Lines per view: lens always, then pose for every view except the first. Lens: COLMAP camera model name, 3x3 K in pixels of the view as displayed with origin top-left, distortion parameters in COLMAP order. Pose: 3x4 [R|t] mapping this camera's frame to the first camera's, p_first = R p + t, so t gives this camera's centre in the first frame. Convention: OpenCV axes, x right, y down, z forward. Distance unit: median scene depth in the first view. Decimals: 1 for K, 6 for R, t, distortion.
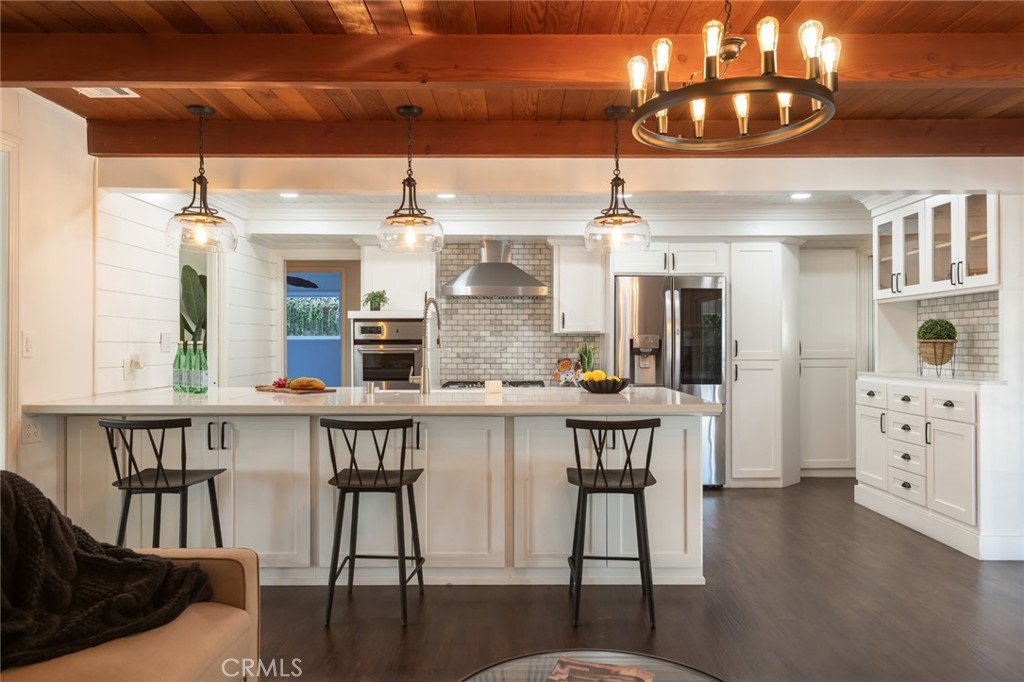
lens RADIAL K [[755.1, 0, 529.2], [0, 755.1, 342.0], [0, 0, 1]] dist [0.018984, 0.007153]
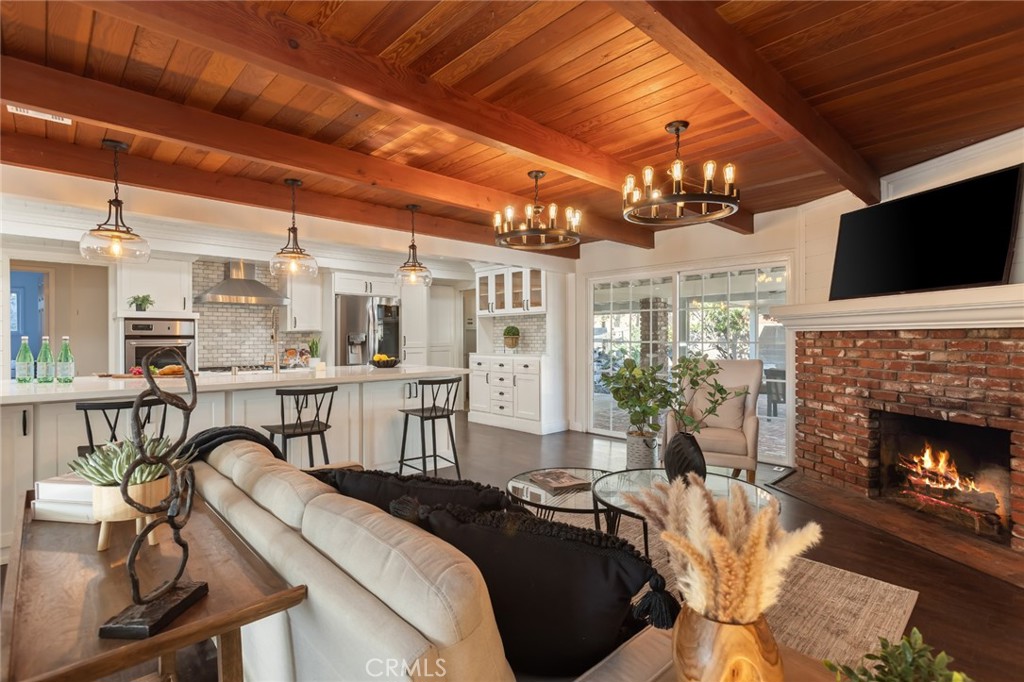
lens RADIAL K [[495.5, 0, 514.1], [0, 495.5, 343.9], [0, 0, 1]] dist [0.006829, 0.000831]
pose [[0.742698, -0.009663, 0.669556, -0.340870], [-0.000197, 0.999893, 0.014650, -0.000898], [-0.669626, -0.011012, 0.742617, -0.009981]]
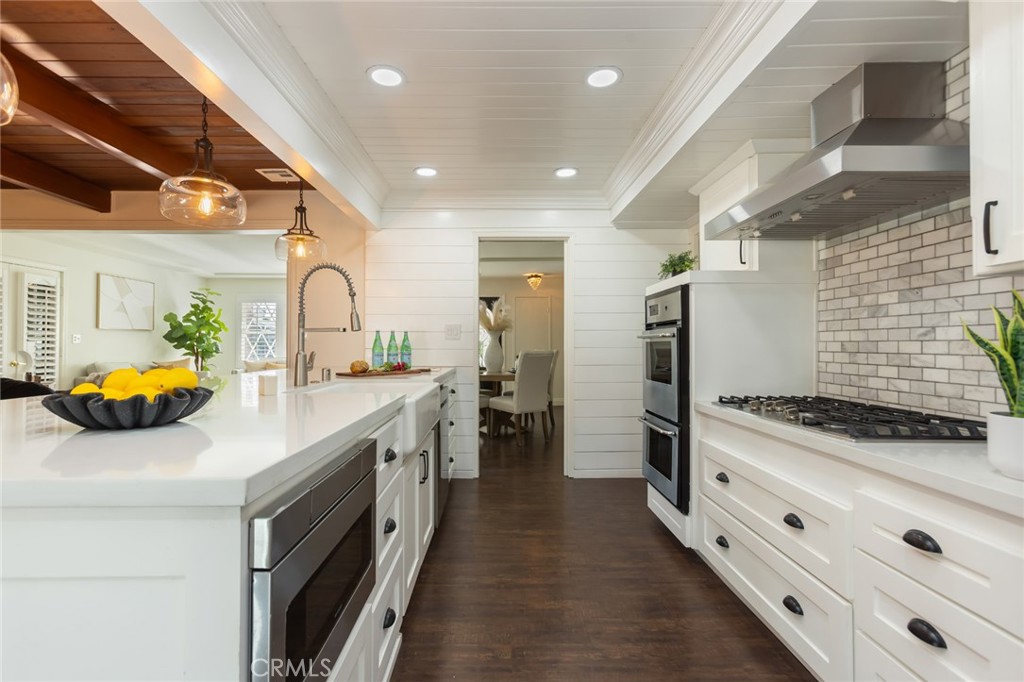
lens RADIAL K [[462.9, 0, 501.6], [0, 462.9, 342.3], [0, 0, 1]] dist [-0.004554, 0.007809]
pose [[-0.023827, -0.005385, -0.999702, 0.274749], [0.000482, 0.999985, -0.005398, 0.020217], [0.999716, -0.000611, -0.023824, 0.971337]]
